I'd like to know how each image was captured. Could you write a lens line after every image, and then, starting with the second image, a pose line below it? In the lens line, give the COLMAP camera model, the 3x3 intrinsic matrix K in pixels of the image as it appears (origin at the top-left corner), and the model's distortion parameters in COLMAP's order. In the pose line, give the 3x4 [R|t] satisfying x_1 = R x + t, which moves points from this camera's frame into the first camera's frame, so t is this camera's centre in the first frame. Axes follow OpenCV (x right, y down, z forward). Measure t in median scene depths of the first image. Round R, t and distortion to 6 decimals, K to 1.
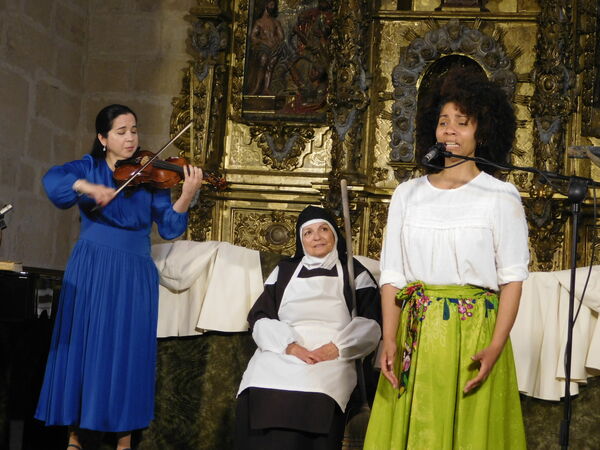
lens RADIAL K [[1772.2, 0, 302.1], [0, 1772.2, 225.4], [0, 0, 1]] dist [0.113581, -0.937926]
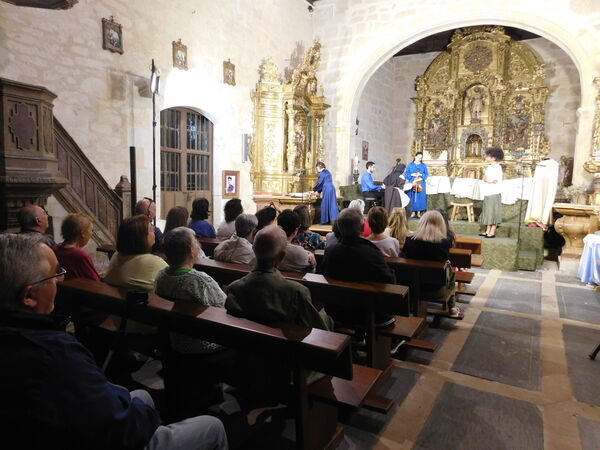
lens RADIAL K [[394.2, 0, 298.8], [0, 394.2, 225.1], [0, 0, 1]] dist [-0.085684, 0.064938]
pose [[0.959413, -0.008782, -0.281867, -0.072182], [0.046379, 0.990819, 0.126993, -0.007896], [0.278164, -0.134912, 0.951012, -0.141410]]
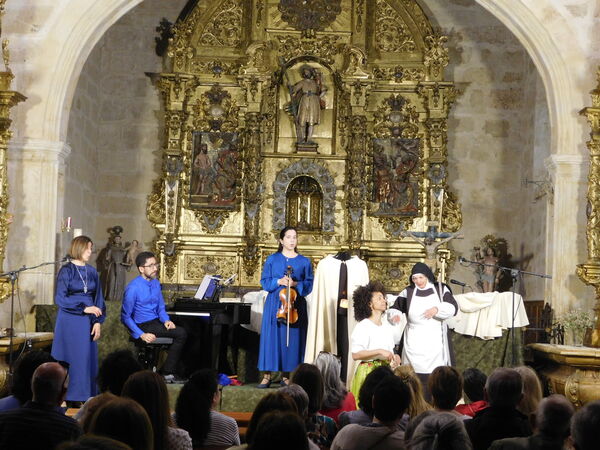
lens RADIAL K [[1262.5, 0, 299.1], [0, 1262.5, 226.5], [0, 0, 1]] dist [0.056027, -0.315005]
pose [[0.964270, -0.013409, 0.264583, -0.286609], [0.013250, 0.999909, 0.002386, -0.042266], [-0.264591, 0.001205, 0.964360, -0.346800]]
